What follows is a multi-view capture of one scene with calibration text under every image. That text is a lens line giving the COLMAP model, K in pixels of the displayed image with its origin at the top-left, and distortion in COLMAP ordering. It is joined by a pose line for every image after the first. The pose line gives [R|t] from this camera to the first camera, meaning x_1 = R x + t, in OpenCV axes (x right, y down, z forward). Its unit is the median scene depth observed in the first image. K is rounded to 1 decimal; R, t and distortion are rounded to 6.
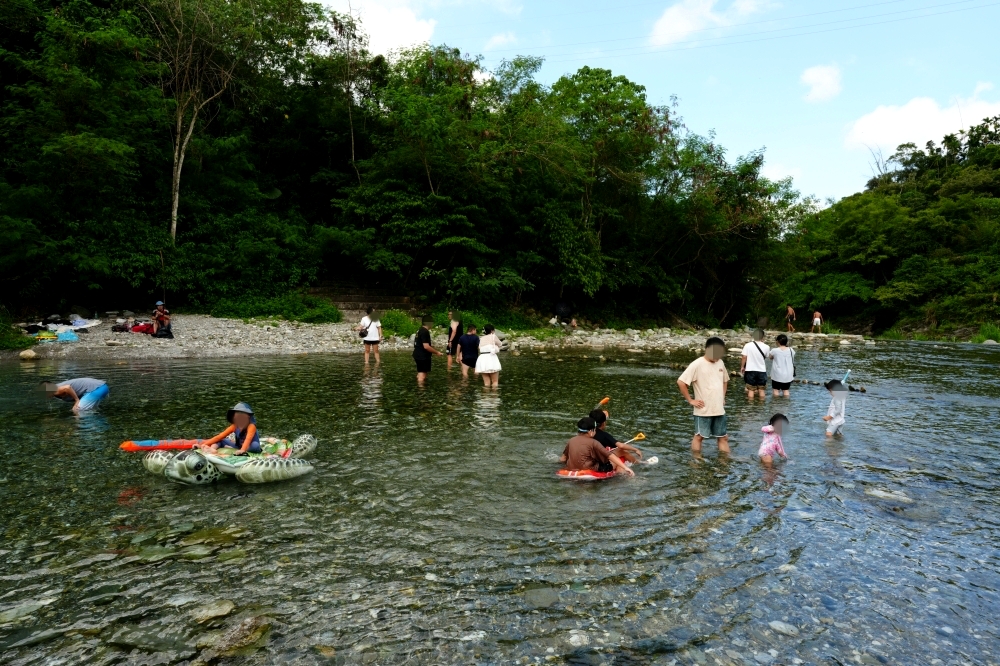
lens RADIAL K [[606.3, 0, 500.0], [0, 606.3, 333.0], [0, 0, 1]] dist [0.003675, 0.001579]
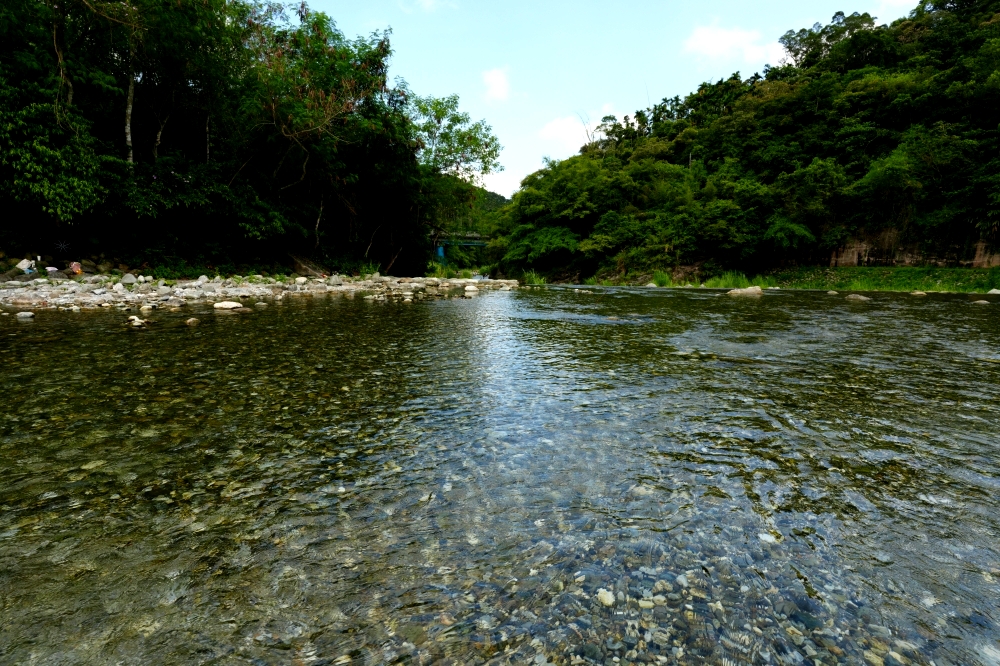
lens RADIAL K [[546.3, 0, 500.0], [0, 546.3, 333.0], [0, 0, 1]] dist [-0.001600, -0.000837]
pose [[0.931606, -0.051910, 0.359744, 0.114835], [0.021785, 0.995944, 0.087296, 0.003705], [-0.362817, -0.073489, 0.928958, 0.115872]]
